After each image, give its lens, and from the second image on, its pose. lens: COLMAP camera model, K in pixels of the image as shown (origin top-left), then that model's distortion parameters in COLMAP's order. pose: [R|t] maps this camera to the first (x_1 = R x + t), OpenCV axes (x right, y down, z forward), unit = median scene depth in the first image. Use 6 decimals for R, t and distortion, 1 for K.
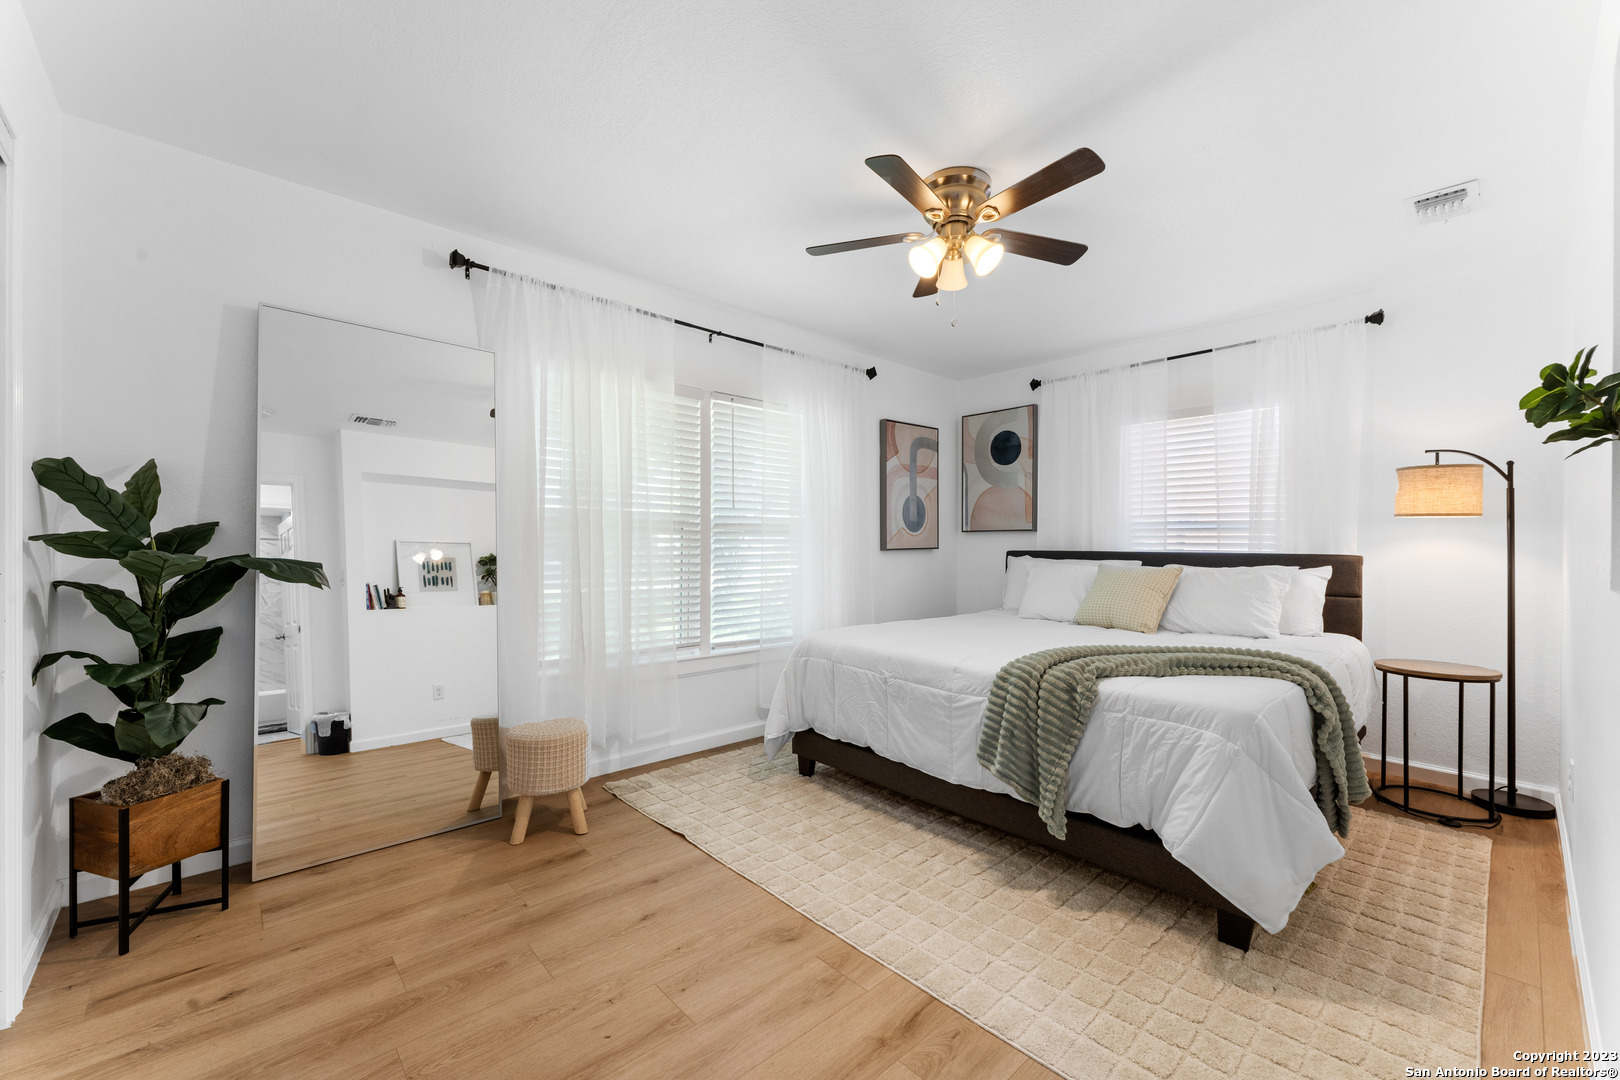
lens RADIAL K [[666.4, 0, 816.3], [0, 666.4, 544.5], [0, 0, 1]] dist [0.001785, 0.000418]
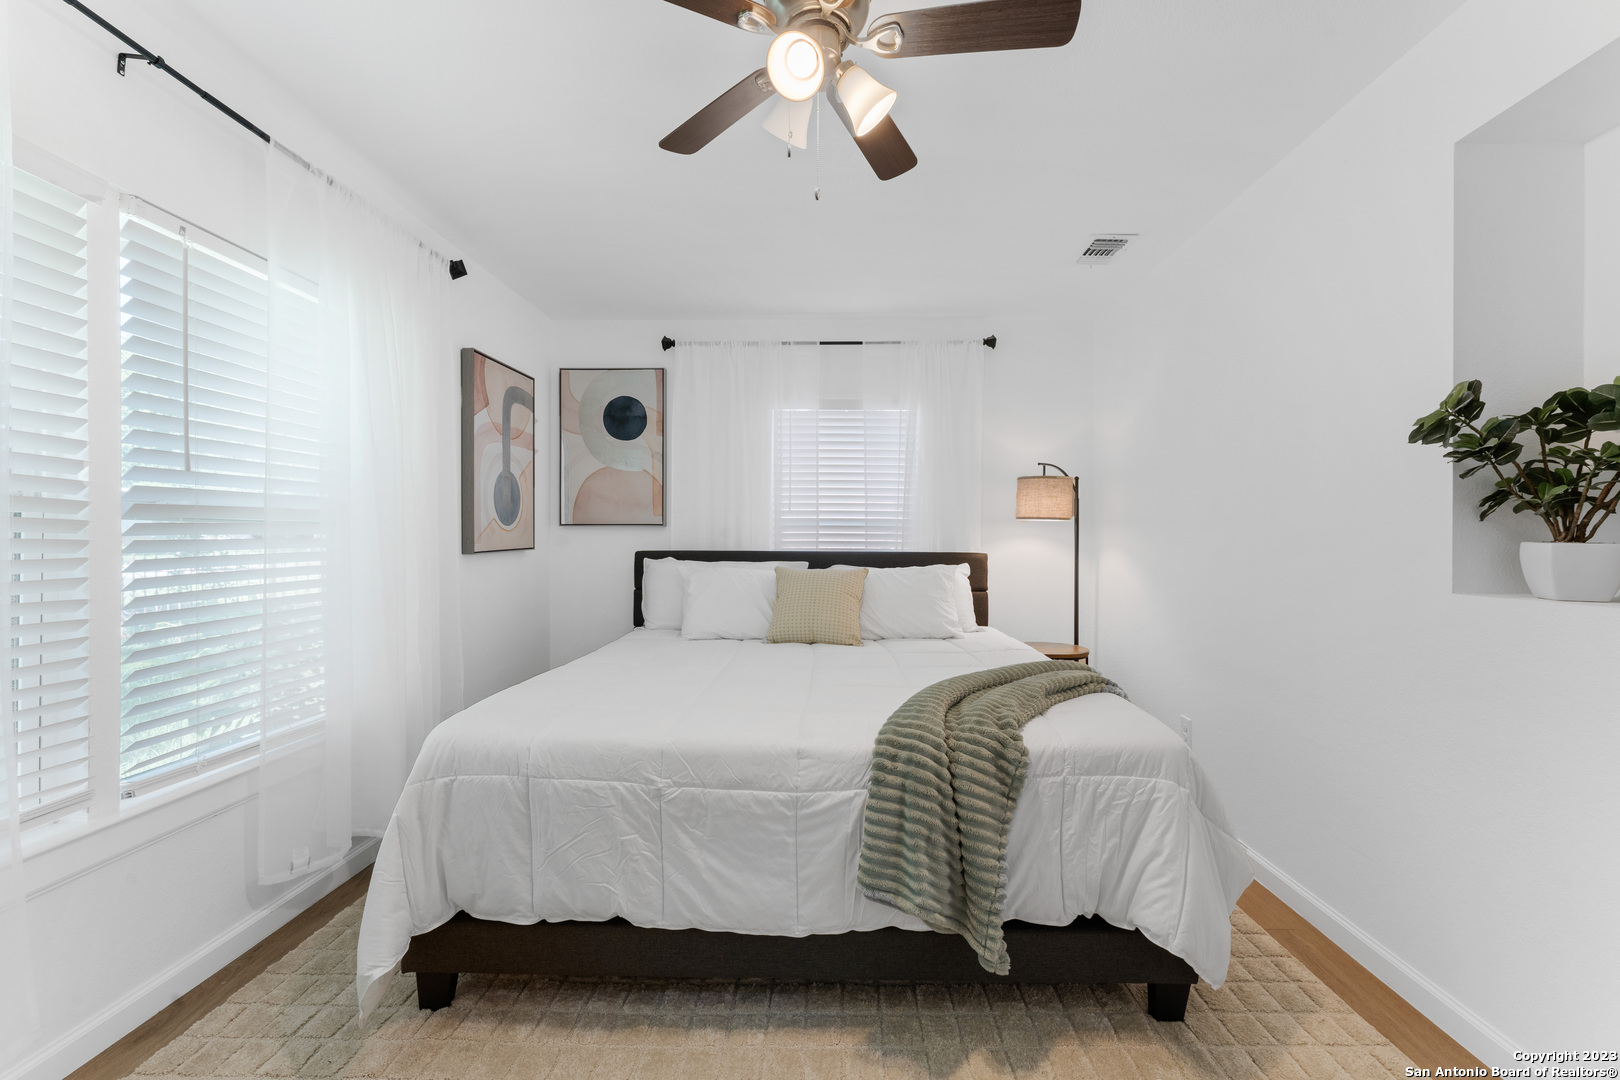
lens RADIAL K [[666.4, 0, 813.2], [0, 666.4, 538.9], [0, 0, 1]] dist [0.001785, 0.000418]
pose [[0.689531, -0.004379, 0.724243, -0.190357], [-0.000905, 0.999976, 0.006907, -0.014951], [-0.724255, -0.005418, 0.689511, 0.452942]]
